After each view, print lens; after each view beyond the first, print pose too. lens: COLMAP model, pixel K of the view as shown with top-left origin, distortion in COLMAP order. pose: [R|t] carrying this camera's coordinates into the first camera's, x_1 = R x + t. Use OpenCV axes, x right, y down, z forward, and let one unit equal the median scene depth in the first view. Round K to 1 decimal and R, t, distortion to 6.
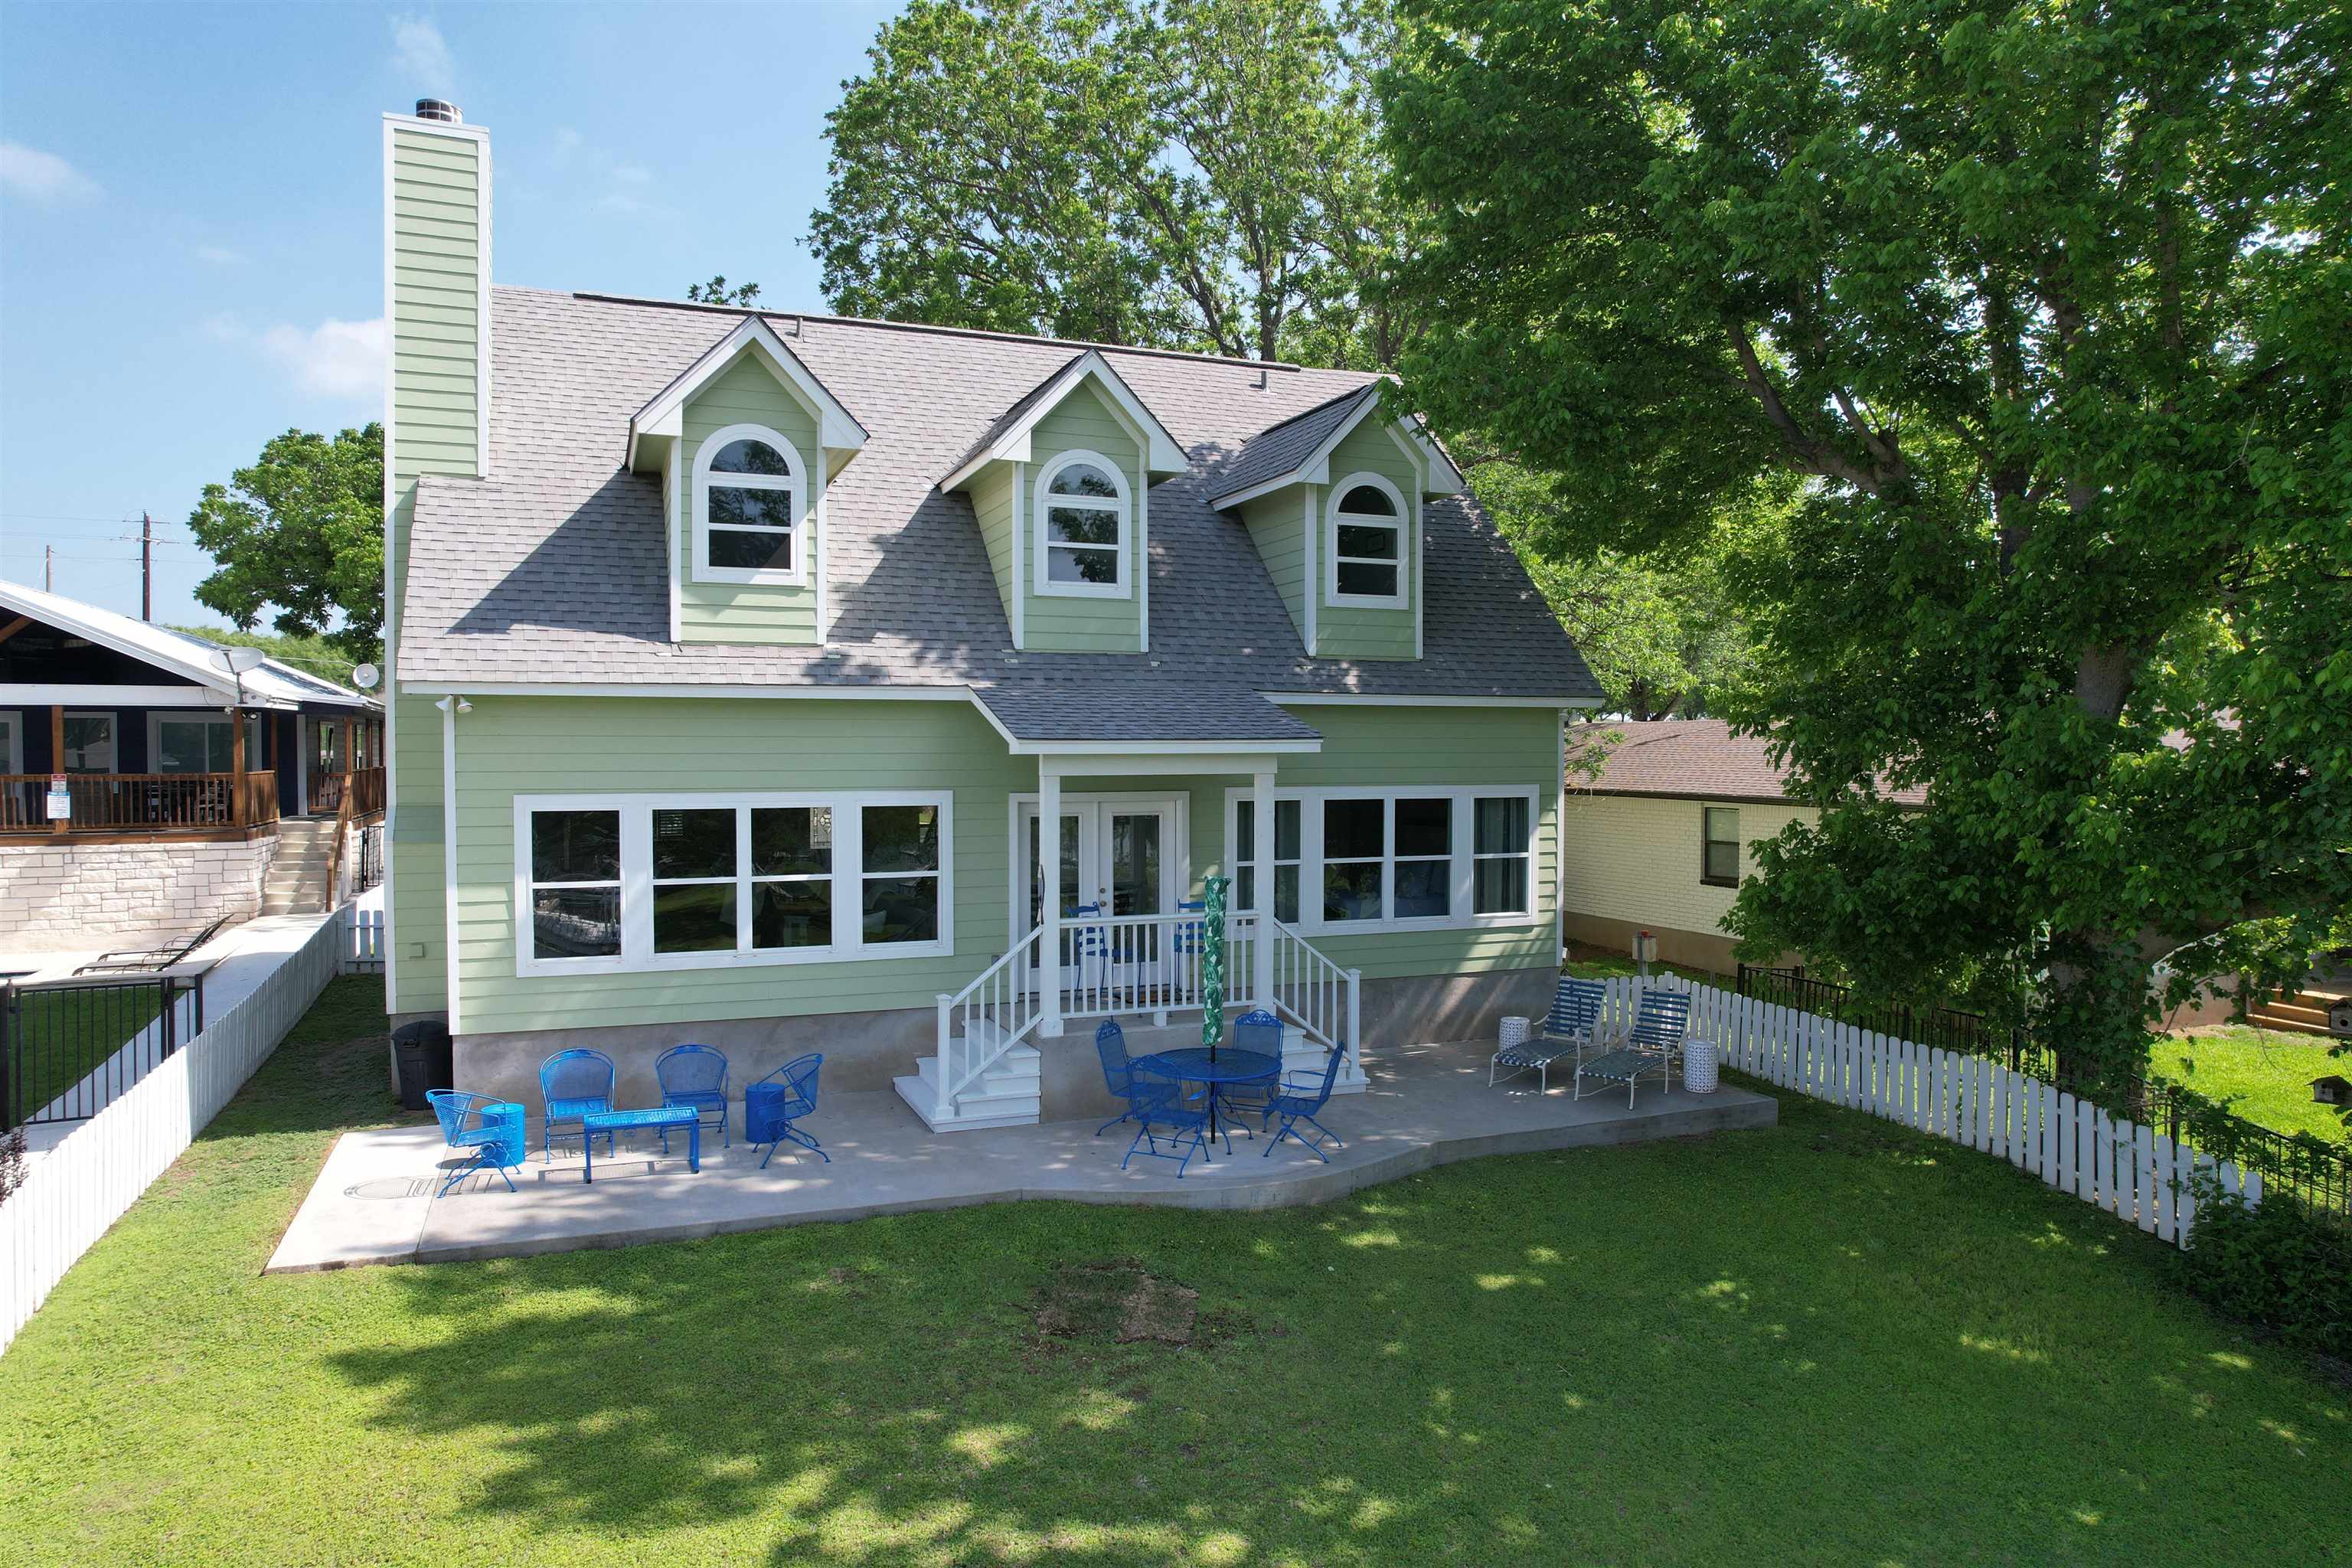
lens RADIAL K [[1568.6, 0, 1182.2], [0, 1568.6, 777.0], [0, 0, 1]] dist [-0.006678, 0.001938]
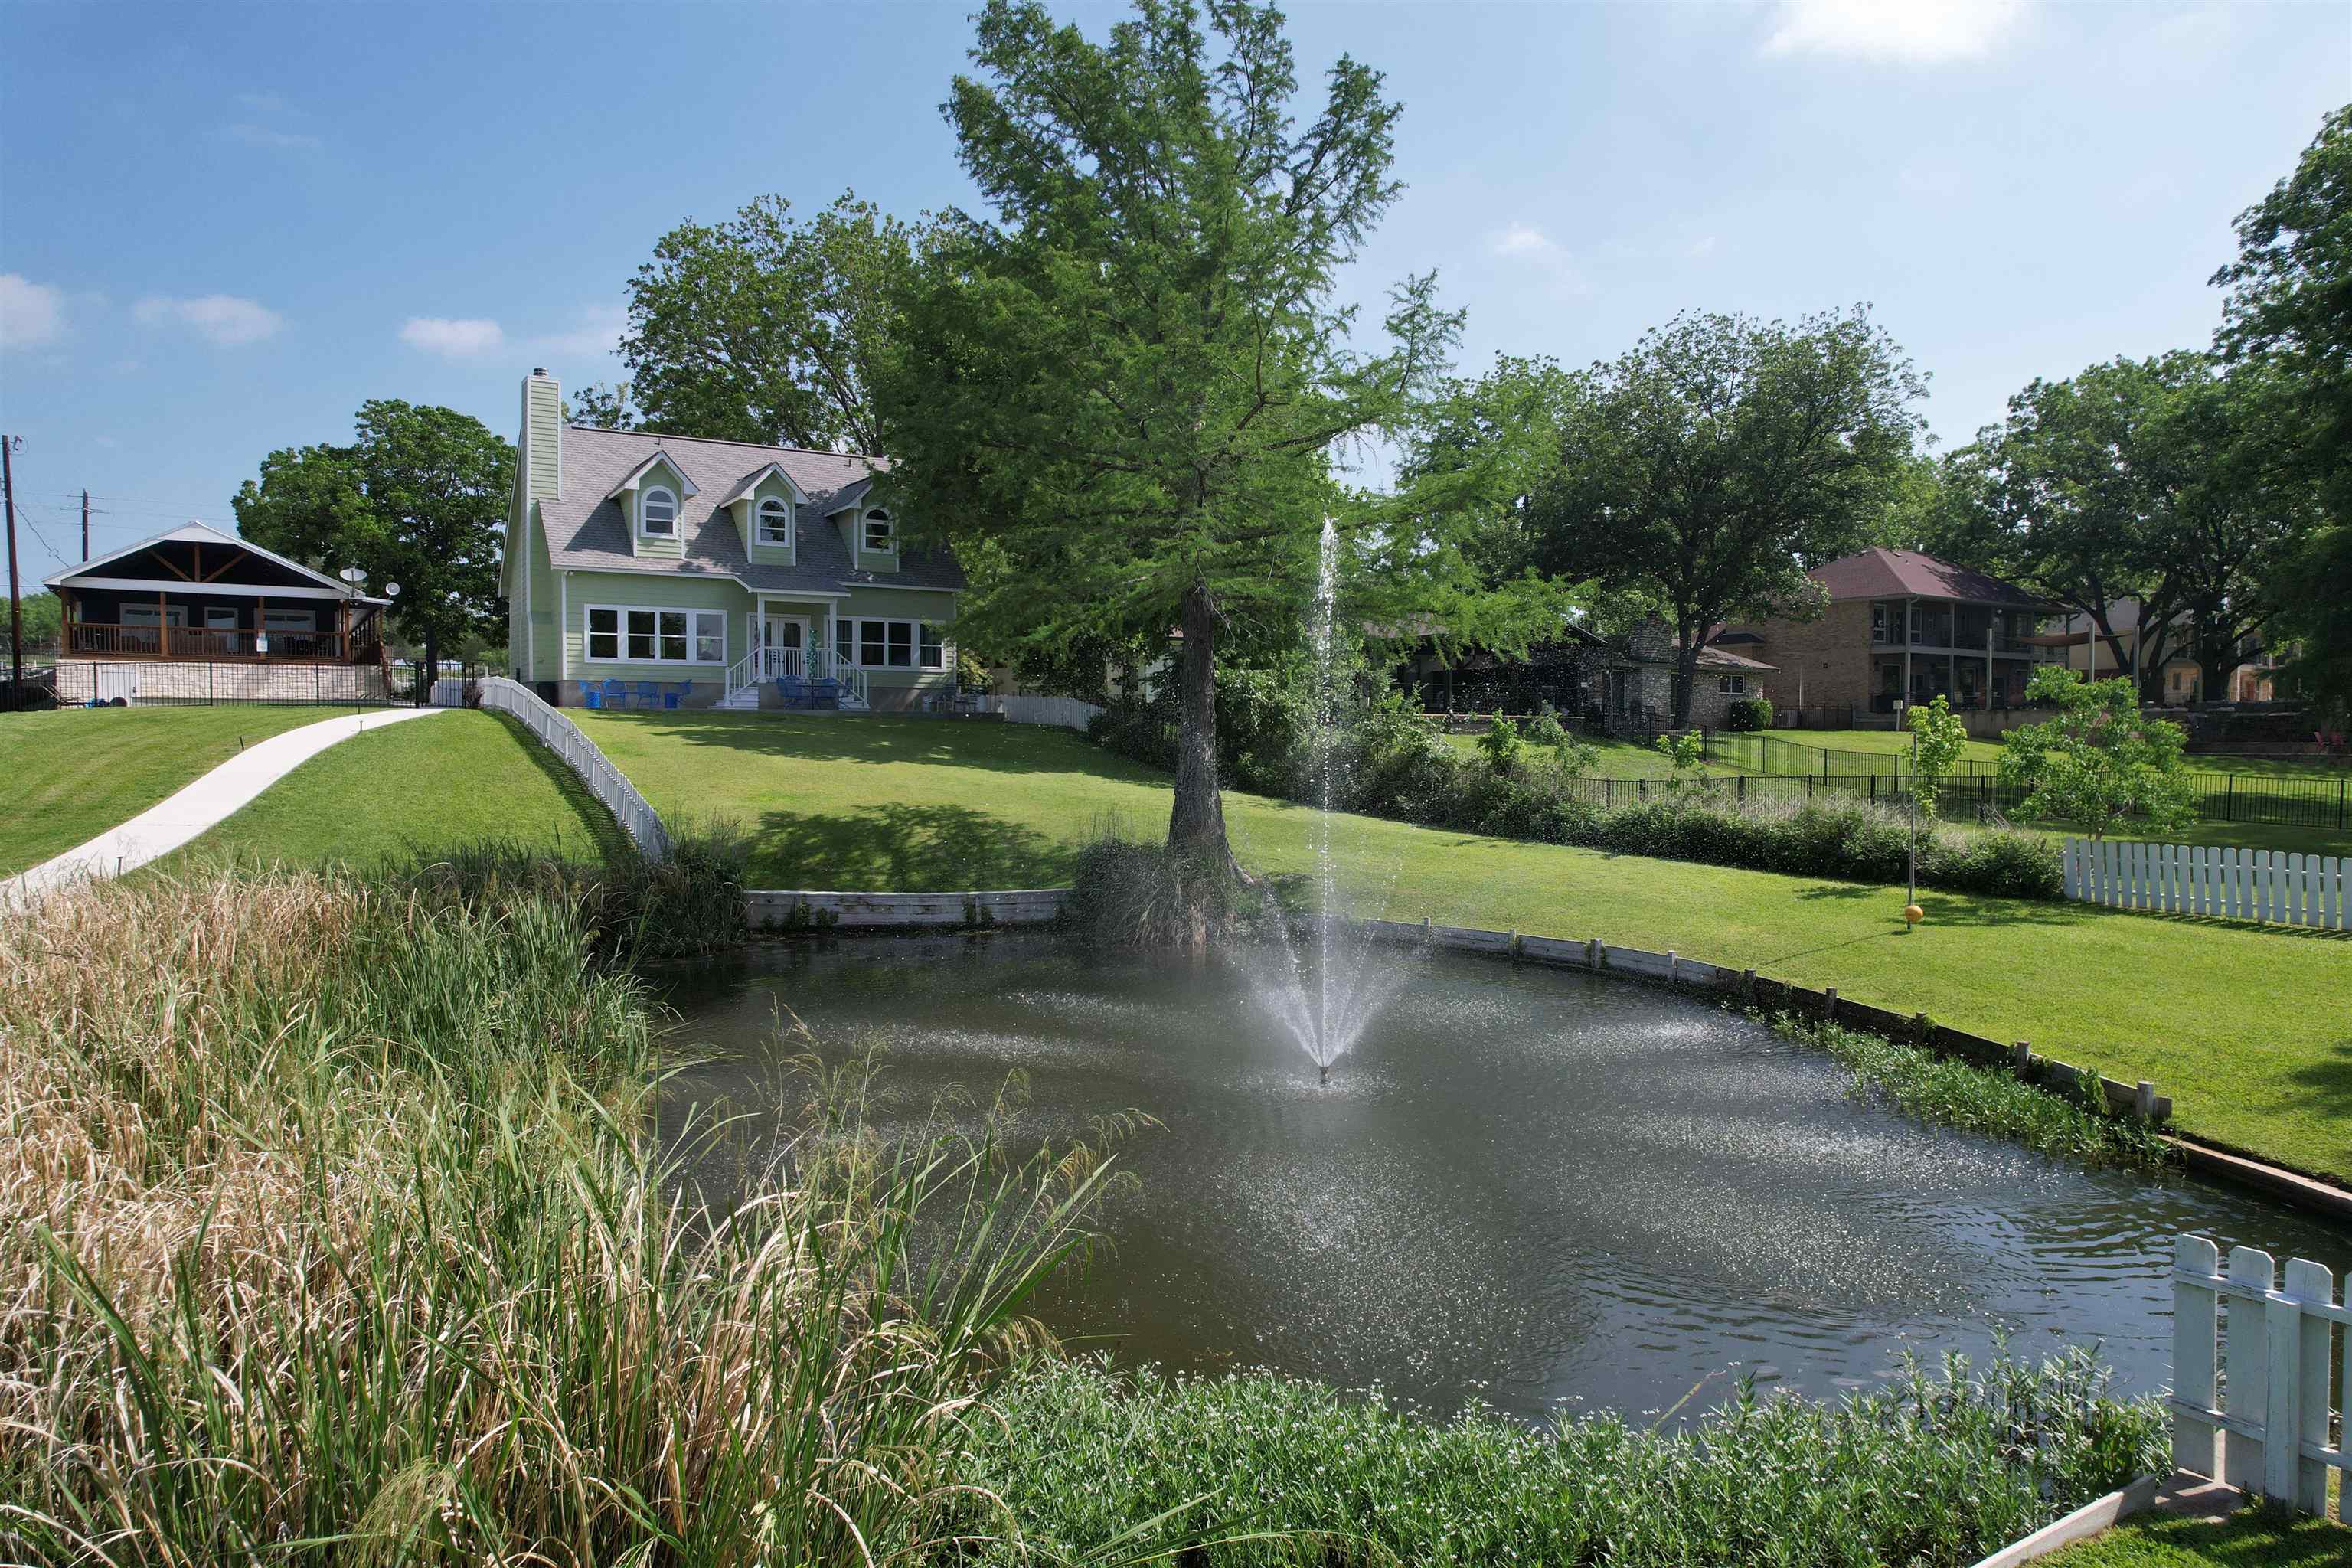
lens RADIAL K [[1568.6, 0, 1161.1], [0, 1568.6, 785.4], [0, 0, 1]] dist [-0.006678, 0.001938]
pose [[0.986619, -0.002296, 0.163025, 0.172266], [0.000716, 0.999952, 0.009747, 0.300133], [-0.163040, -0.009499, 0.986574, -1.982490]]
